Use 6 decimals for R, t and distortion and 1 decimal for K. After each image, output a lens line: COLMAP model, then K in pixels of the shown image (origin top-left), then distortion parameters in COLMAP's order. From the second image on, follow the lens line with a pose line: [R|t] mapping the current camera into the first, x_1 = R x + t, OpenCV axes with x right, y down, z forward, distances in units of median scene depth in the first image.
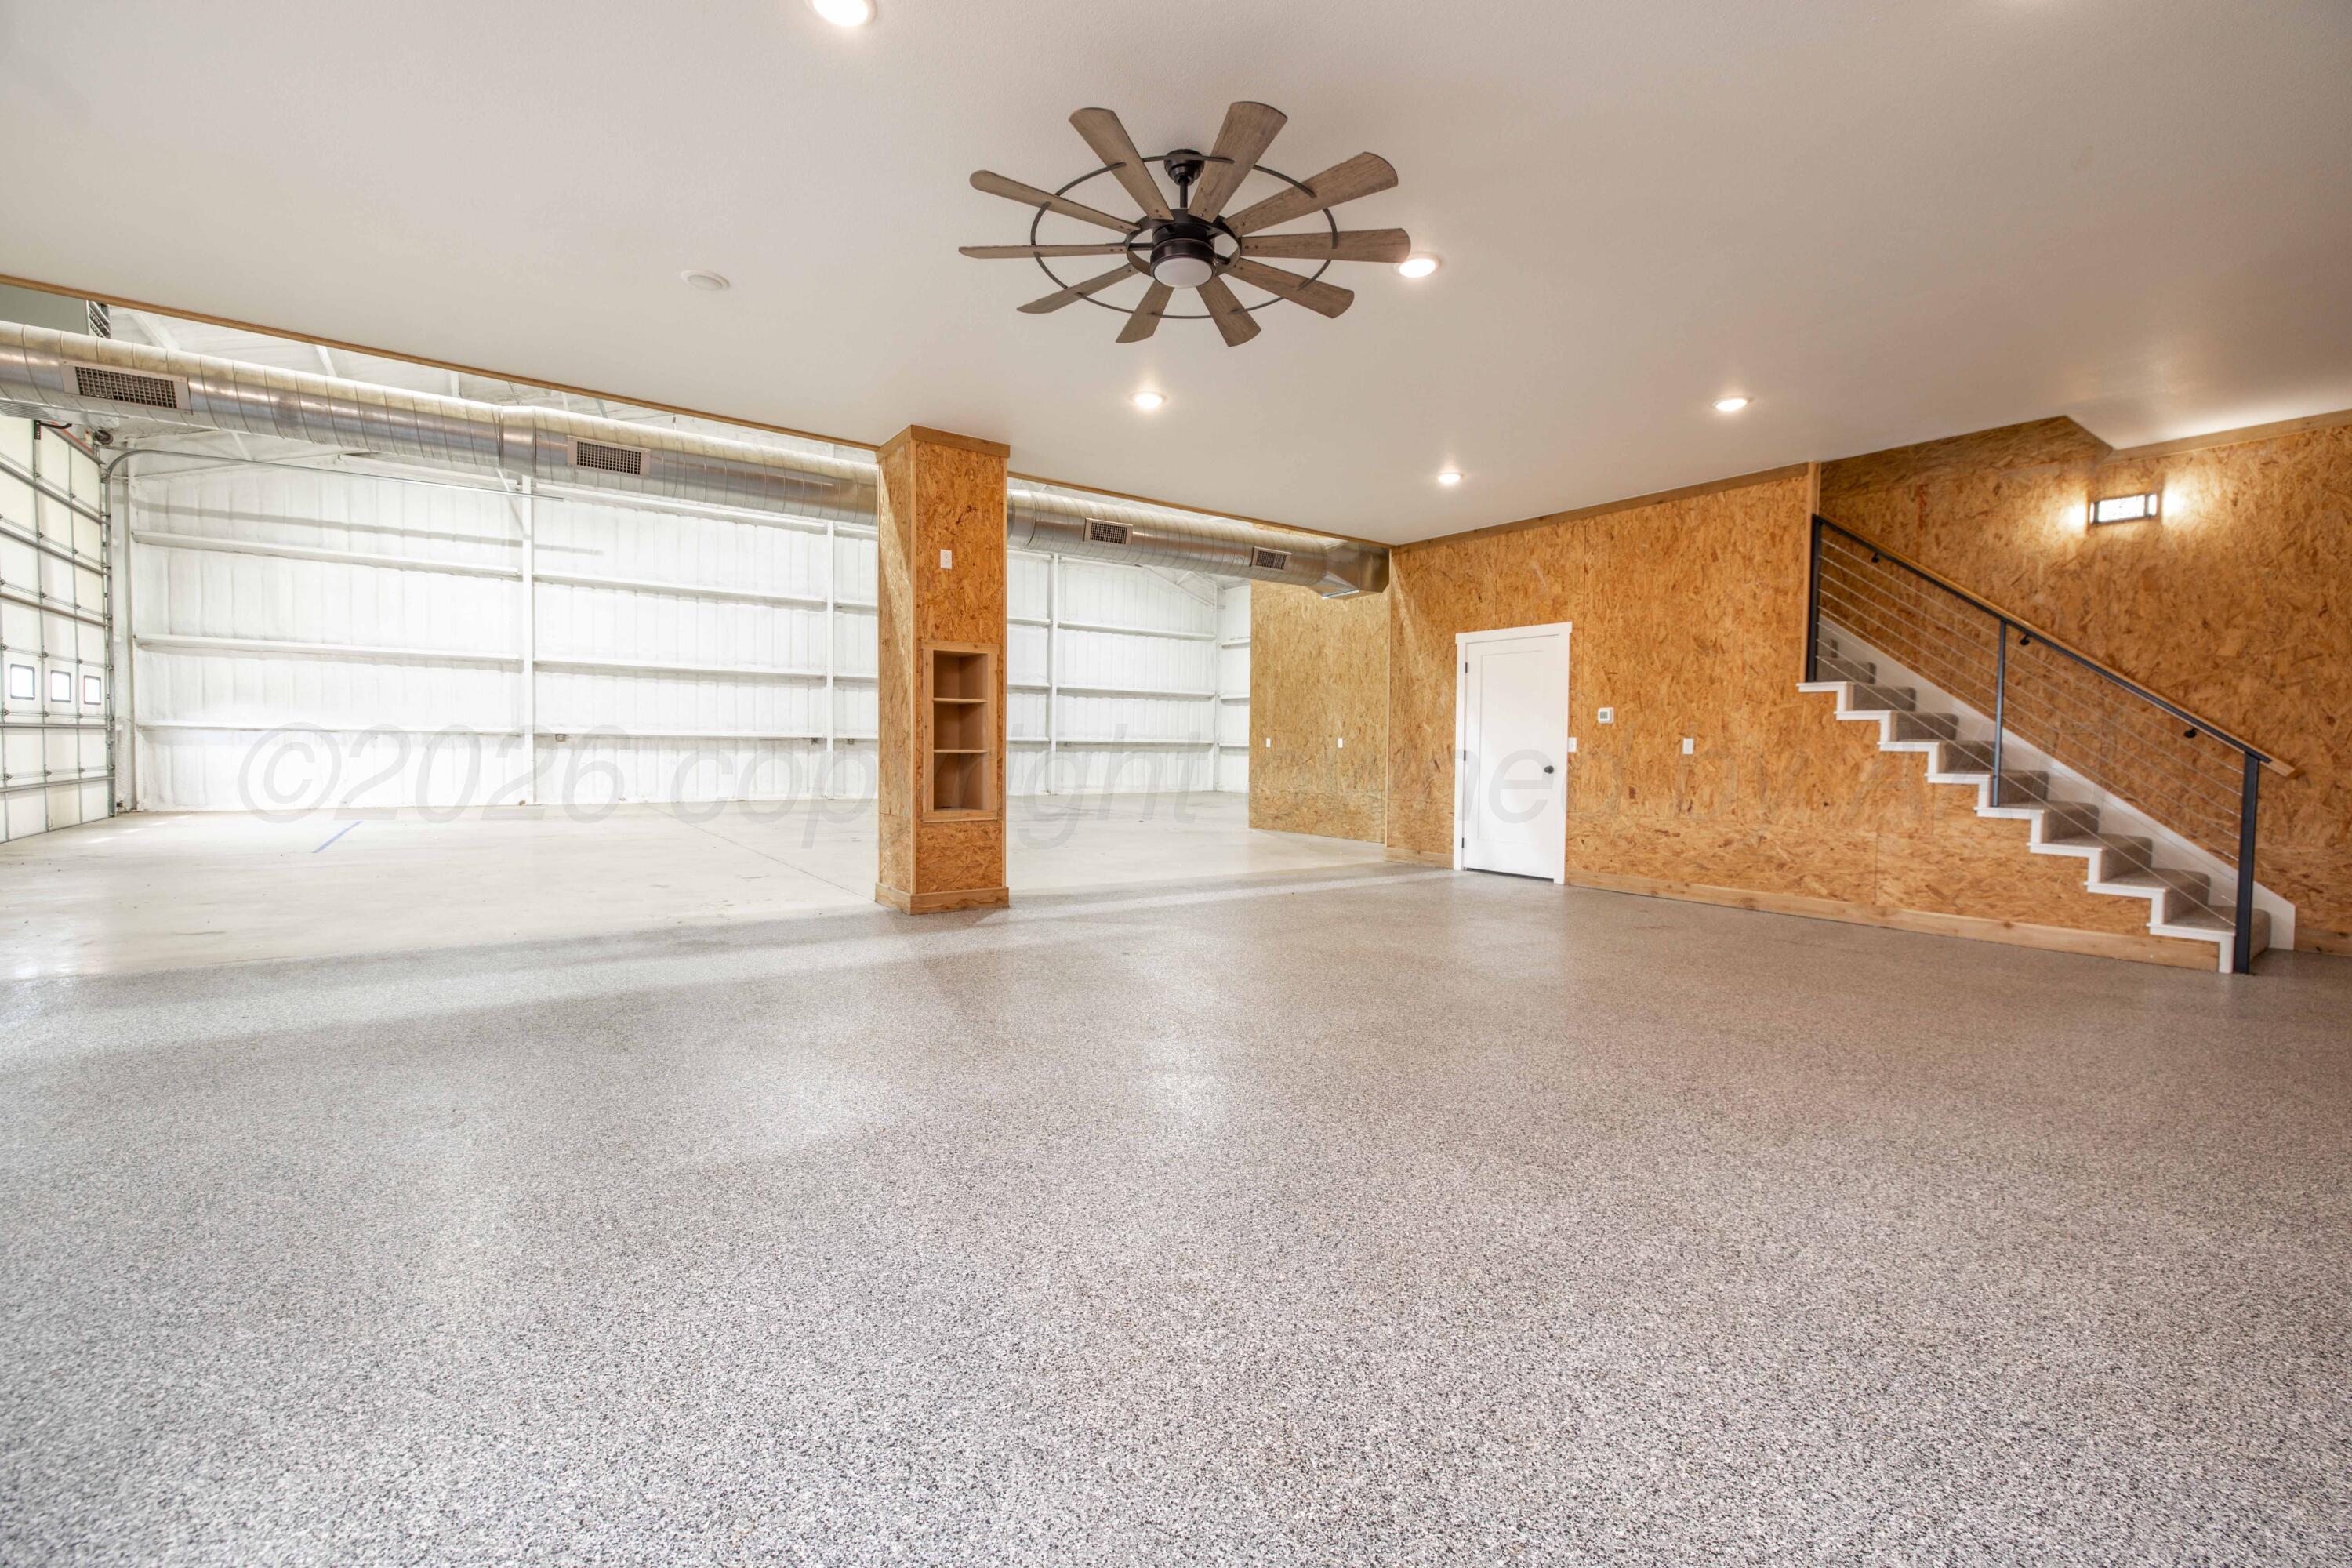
lens RADIAL K [[998.7, 0, 1178.8], [0, 998.7, 780.5], [0, 0, 1]] dist [-0.000001, 0.000023]
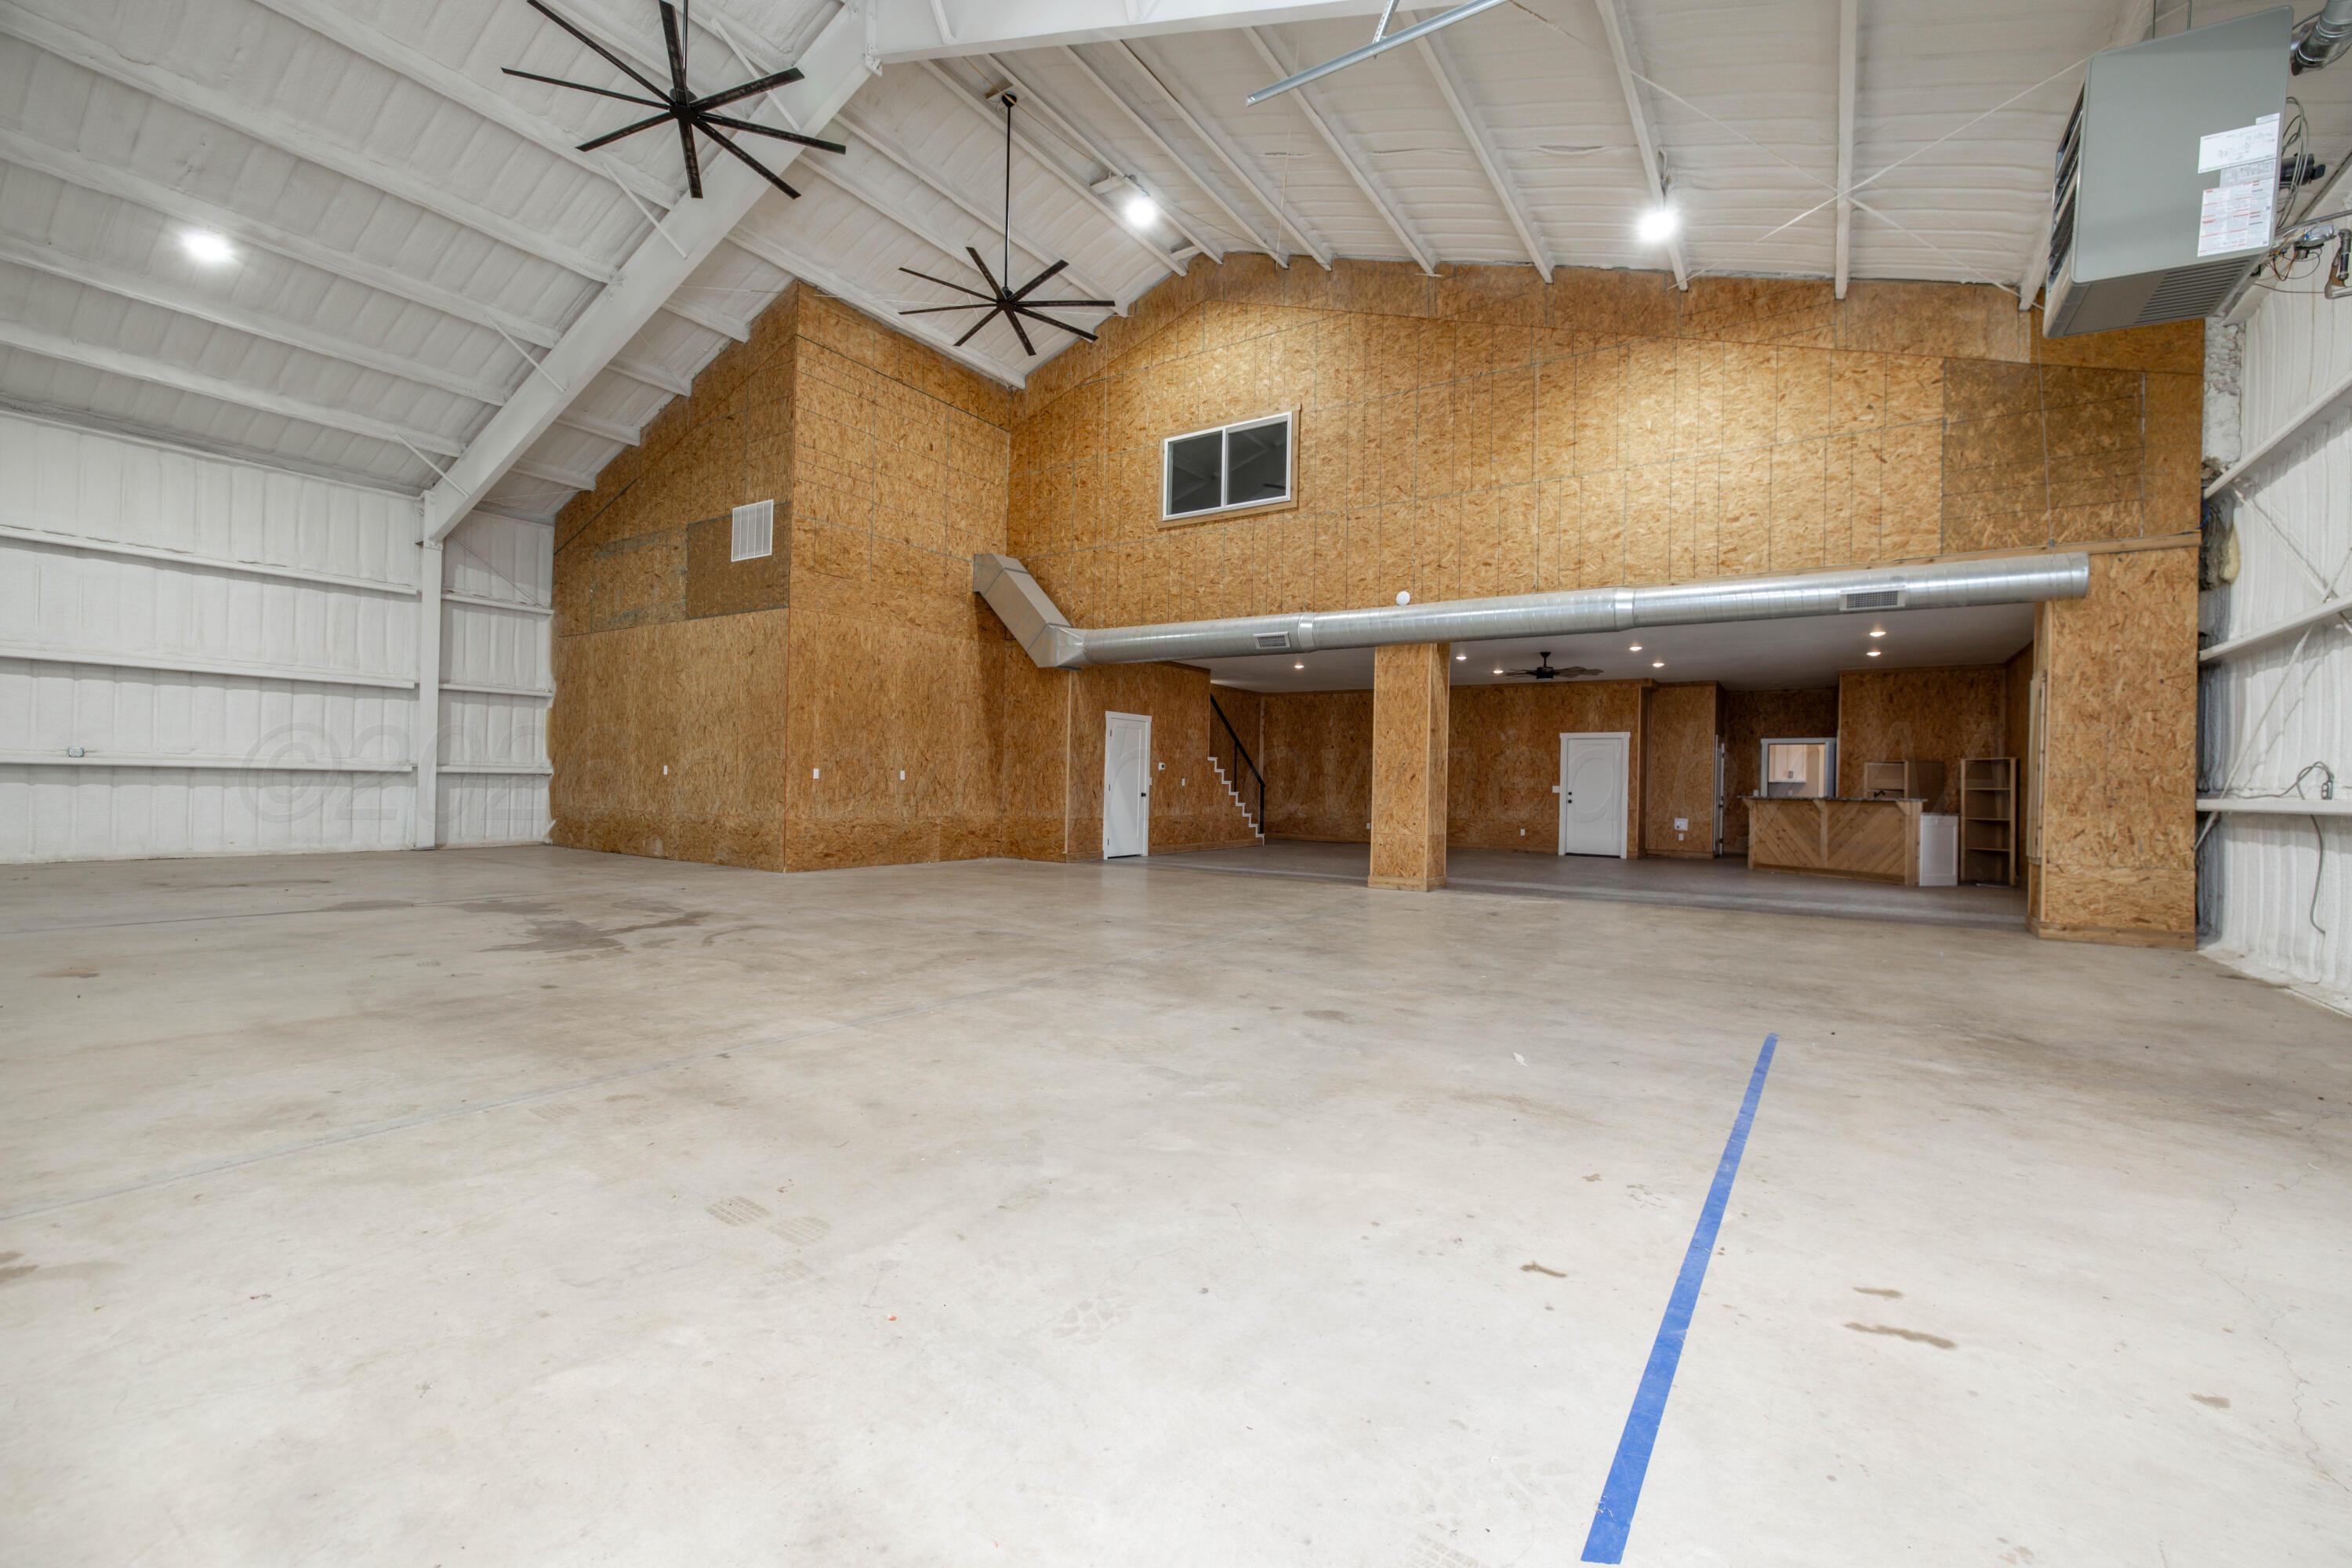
lens RADIAL K [[998.7, 0, 1177.6], [0, 998.7, 780.4], [0, 0, 1]] dist [-0.000001, 0.000023]
pose [[-0.371730, -0.031861, 0.927794, -1.250677], [-0.001925, 0.999435, 0.033550, -0.091021], [-0.928339, 0.010685, -0.371582, 1.494877]]
